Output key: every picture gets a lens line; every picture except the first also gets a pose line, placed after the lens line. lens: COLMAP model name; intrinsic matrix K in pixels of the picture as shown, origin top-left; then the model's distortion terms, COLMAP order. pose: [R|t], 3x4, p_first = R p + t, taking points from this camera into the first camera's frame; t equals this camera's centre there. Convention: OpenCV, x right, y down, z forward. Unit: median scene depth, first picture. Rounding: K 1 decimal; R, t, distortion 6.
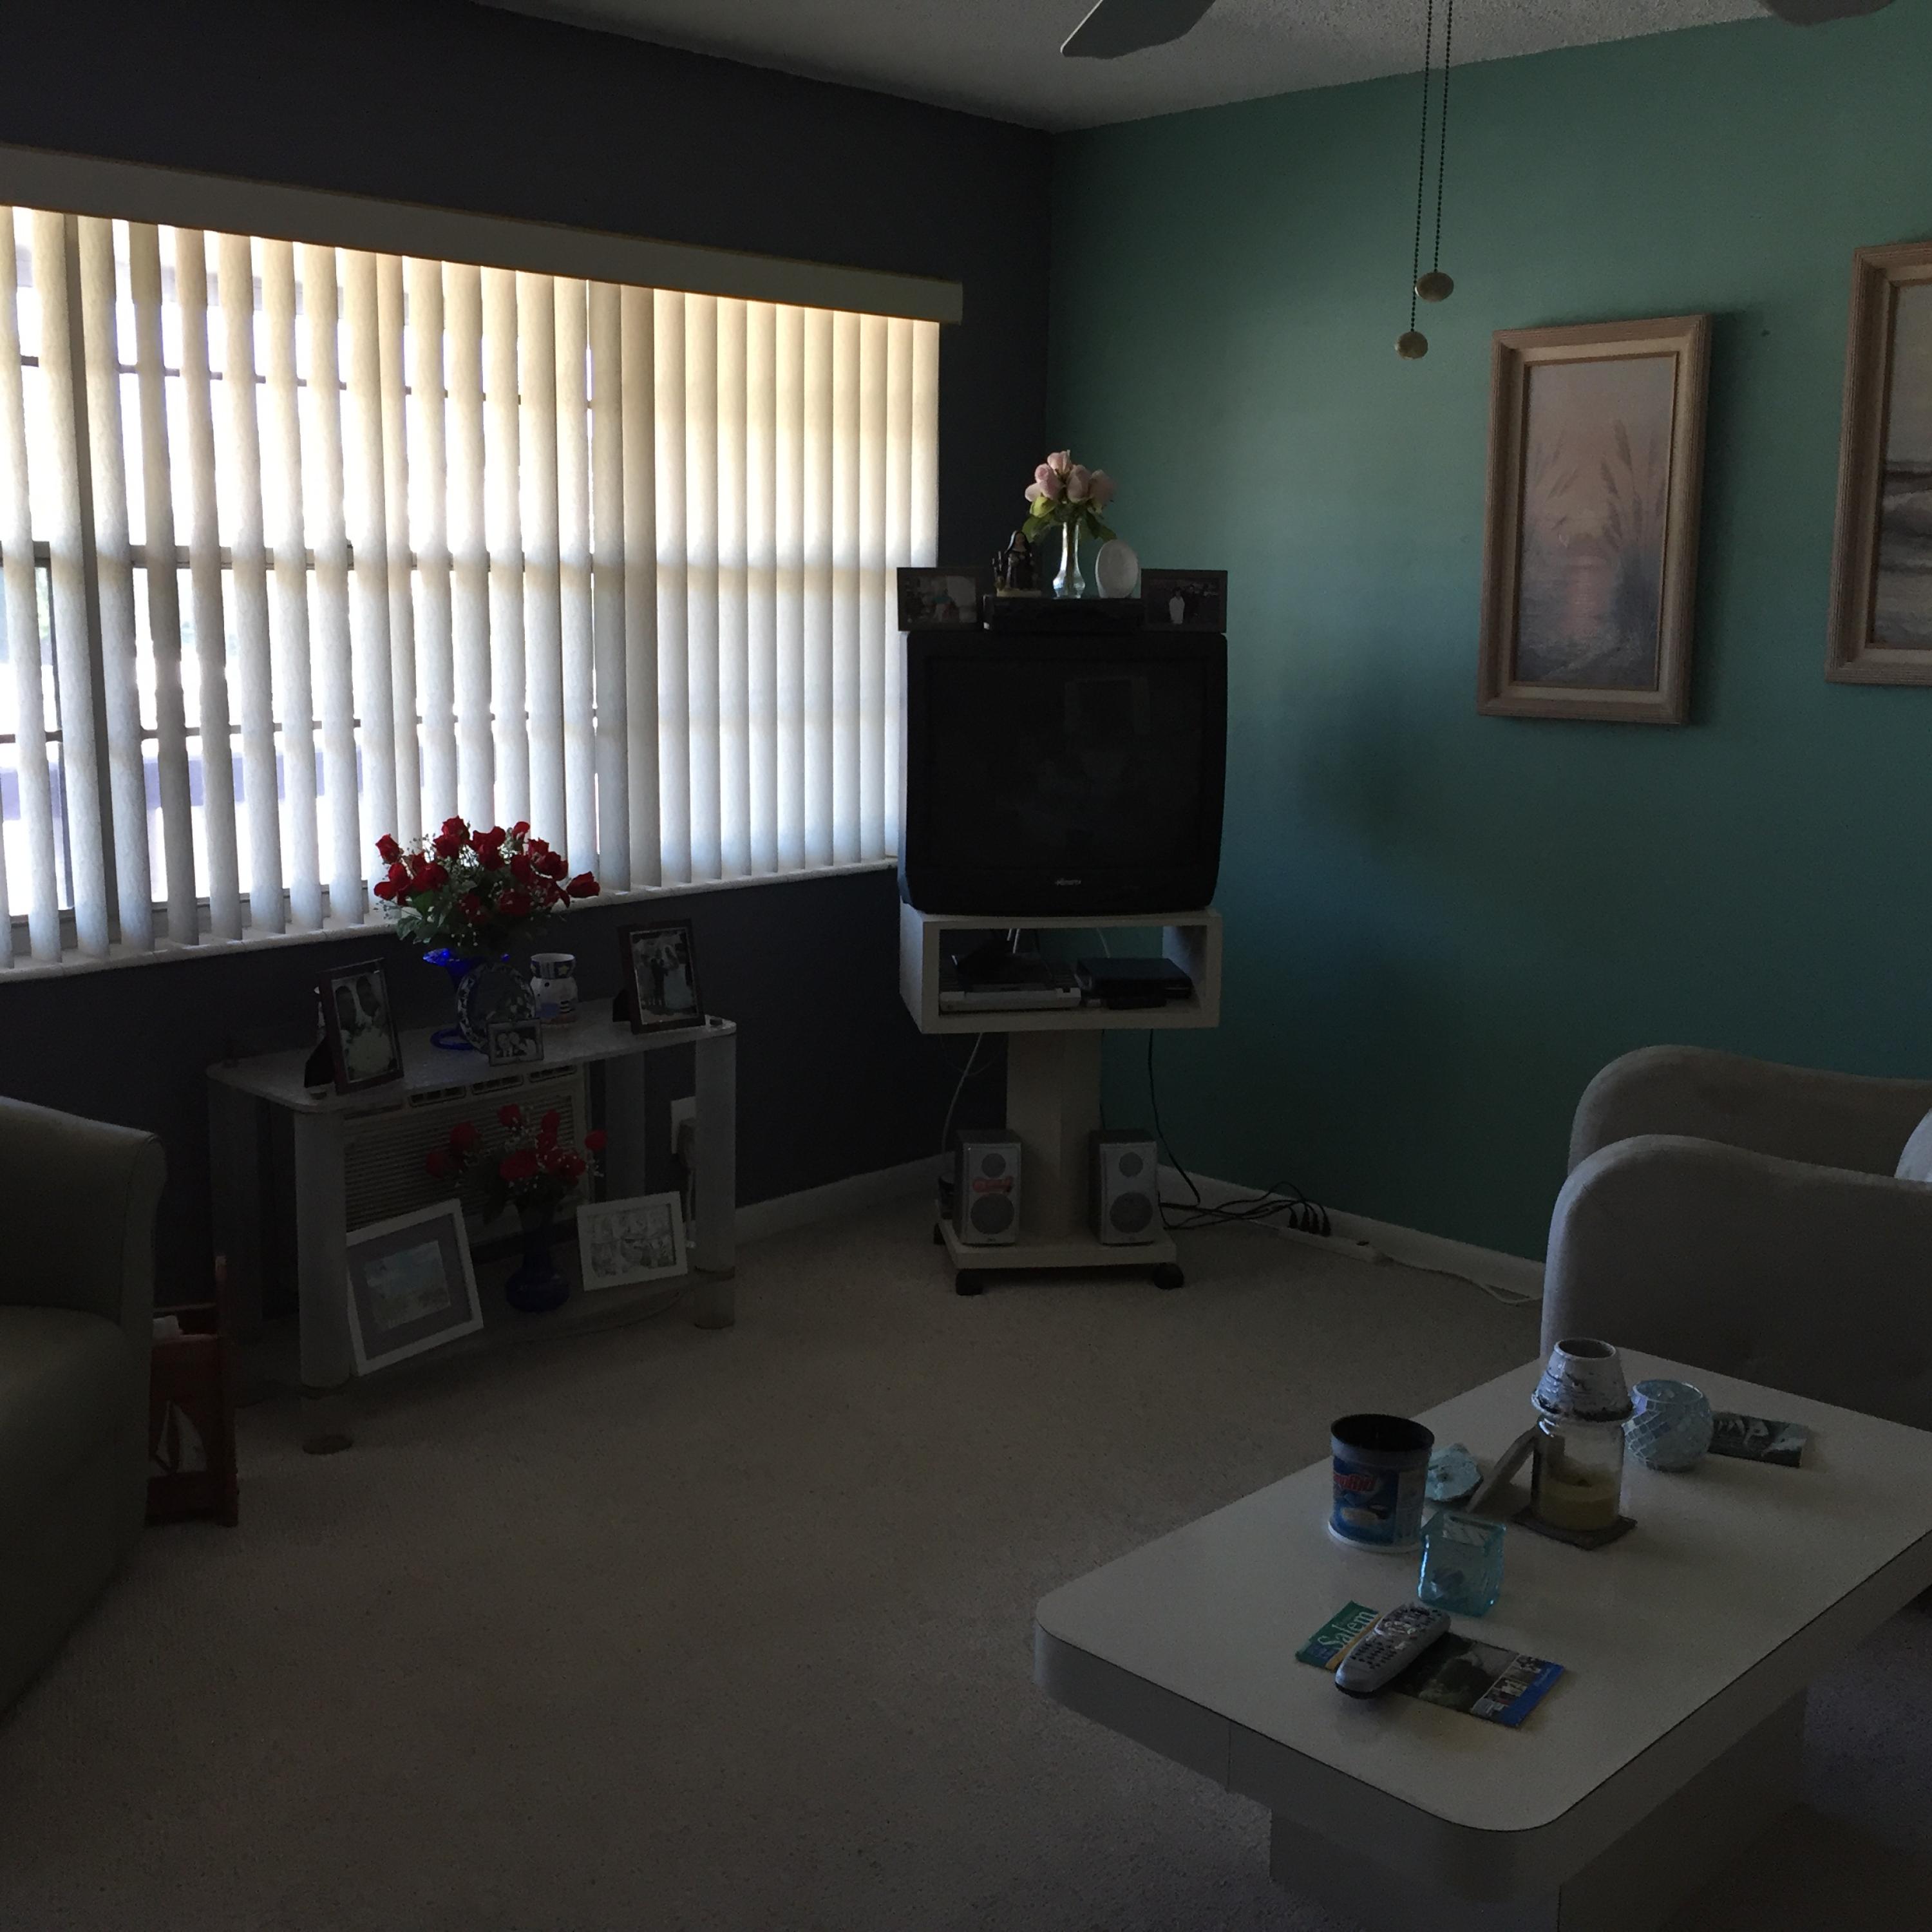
lens RADIAL K [[2291.7, 0, 966.0], [0, 2291.7, 966.0], [0, 0, 1]] dist [0.140941, -0.165484]
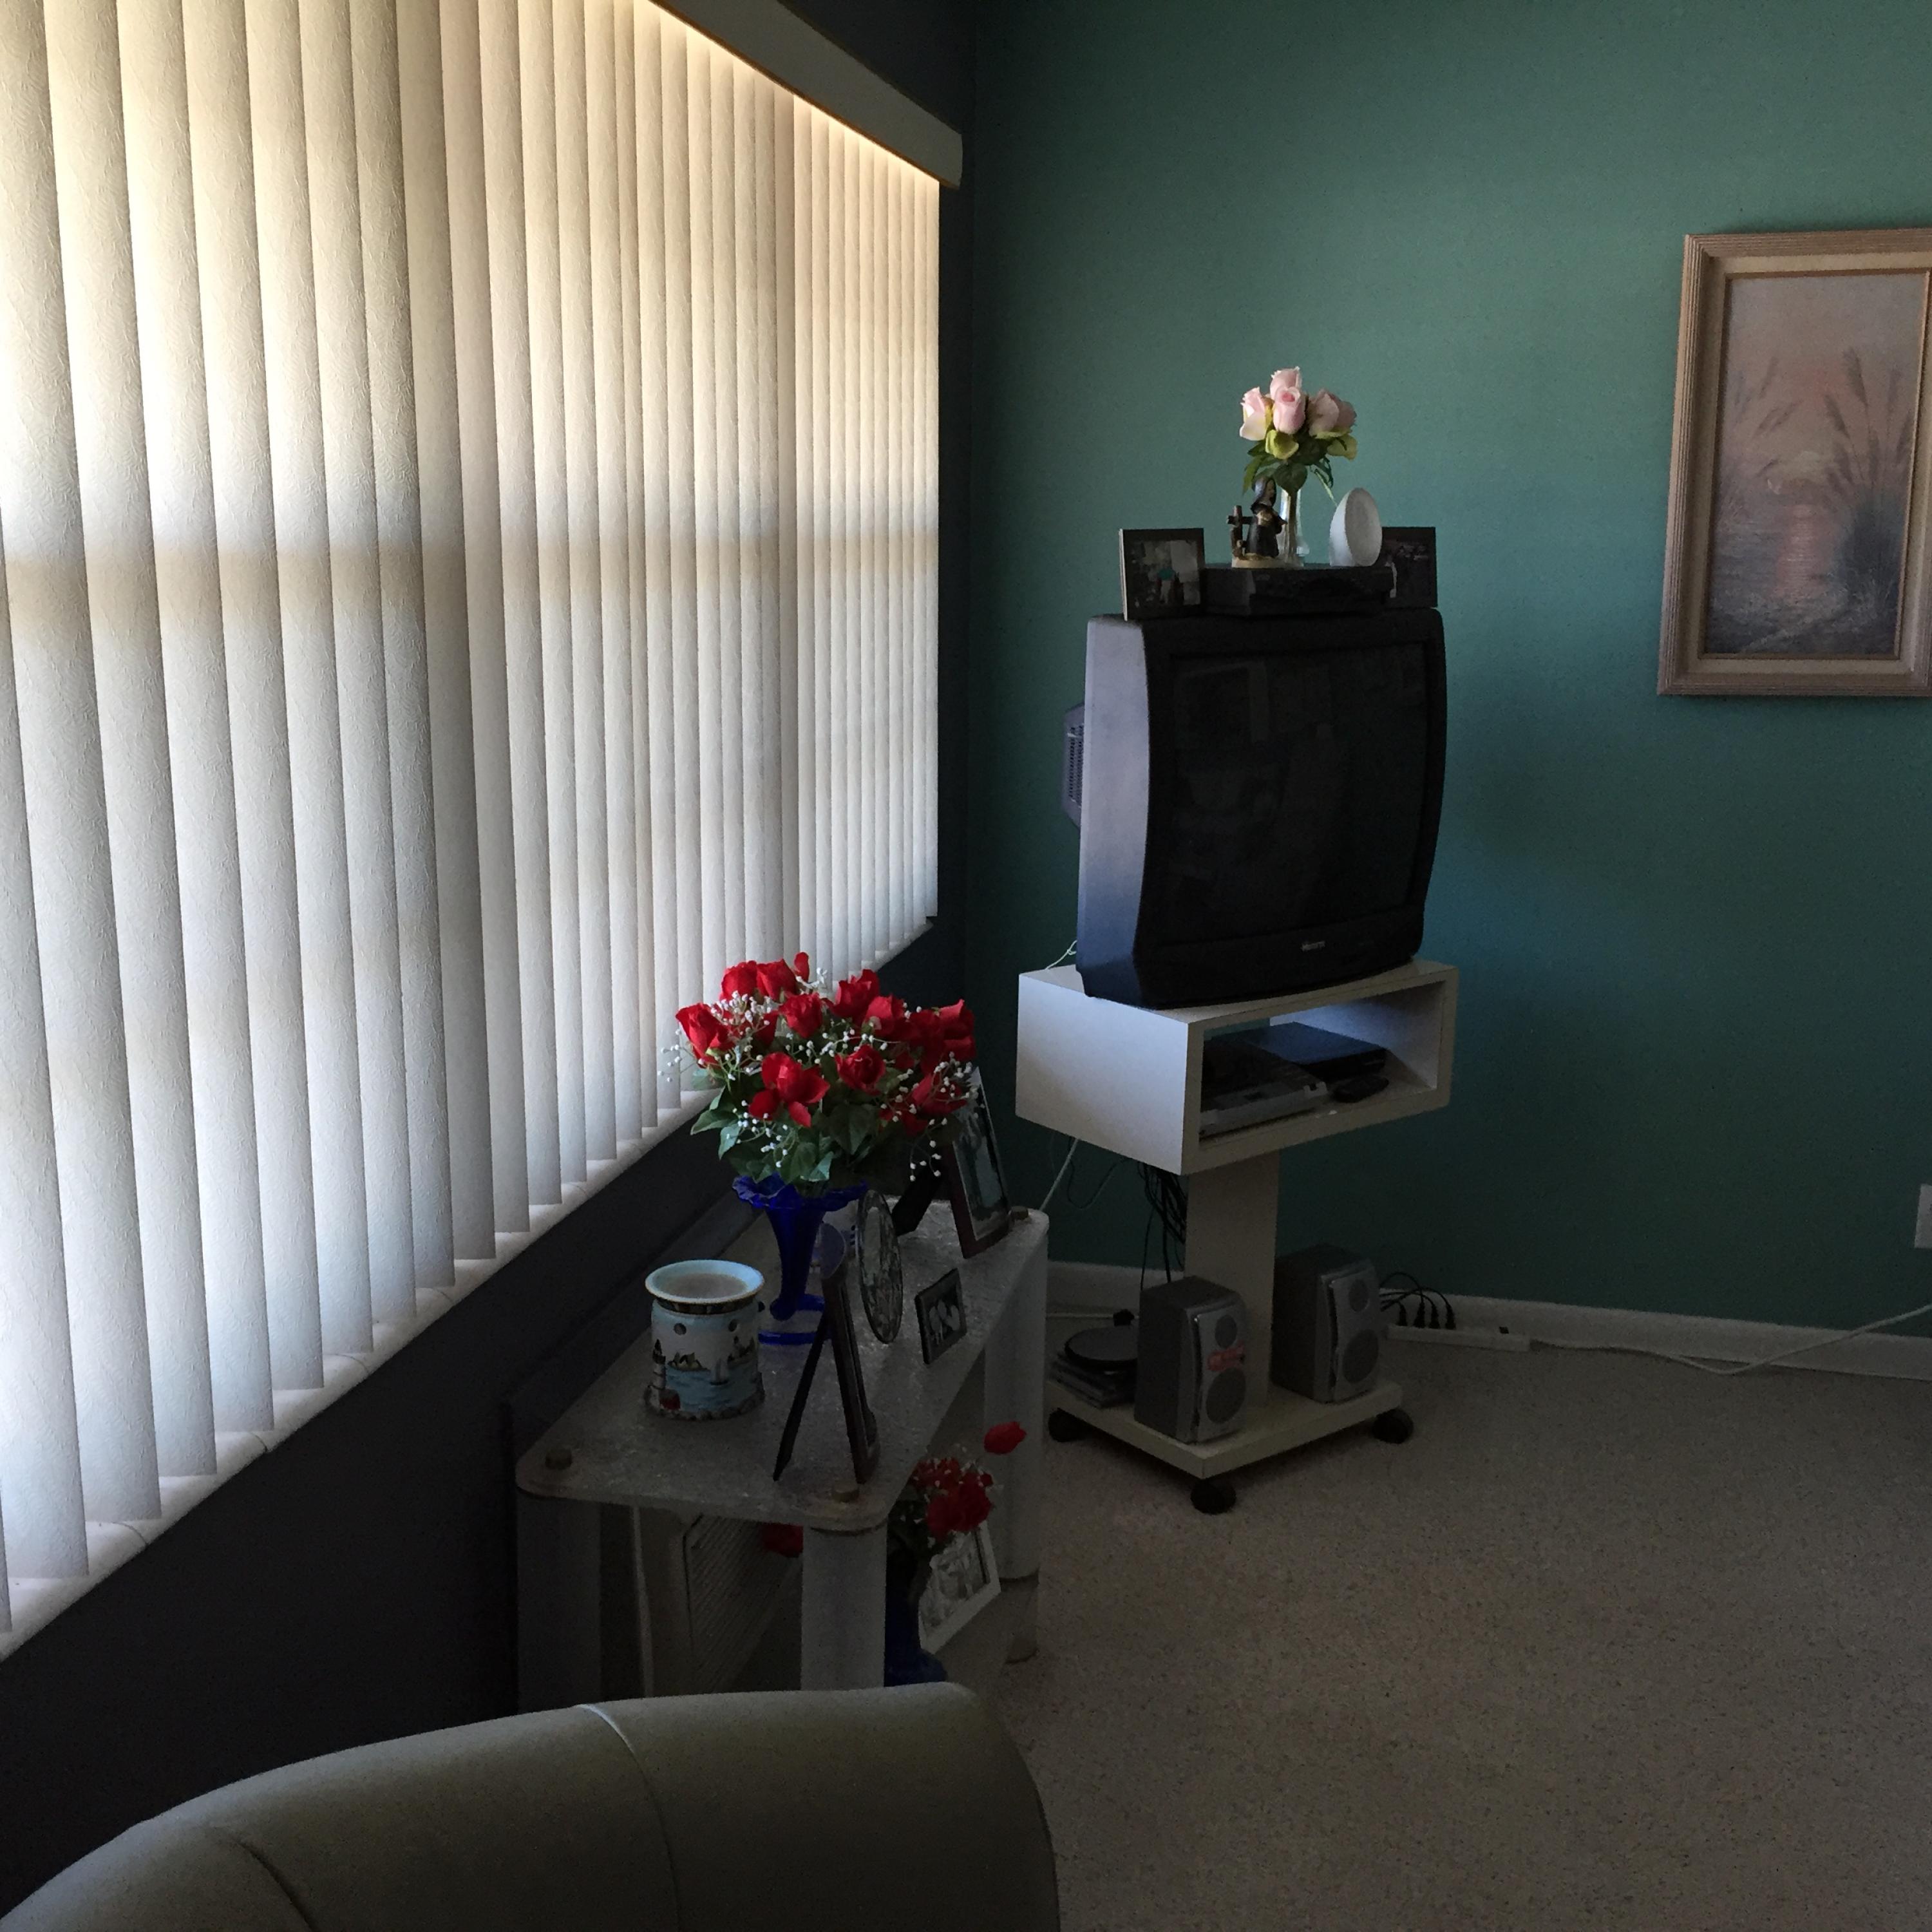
lens RADIAL K [[2291.7, 0, 966.0], [0, 2291.7, 966.0], [0, 0, 1]] dist [0.140941, -0.165484]
pose [[0.835881, -0.114086, 0.536924, -0.462821], [0.097712, 0.993466, 0.058975, -0.086560], [-0.540144, 0.003168, 0.841566, 0.431418]]
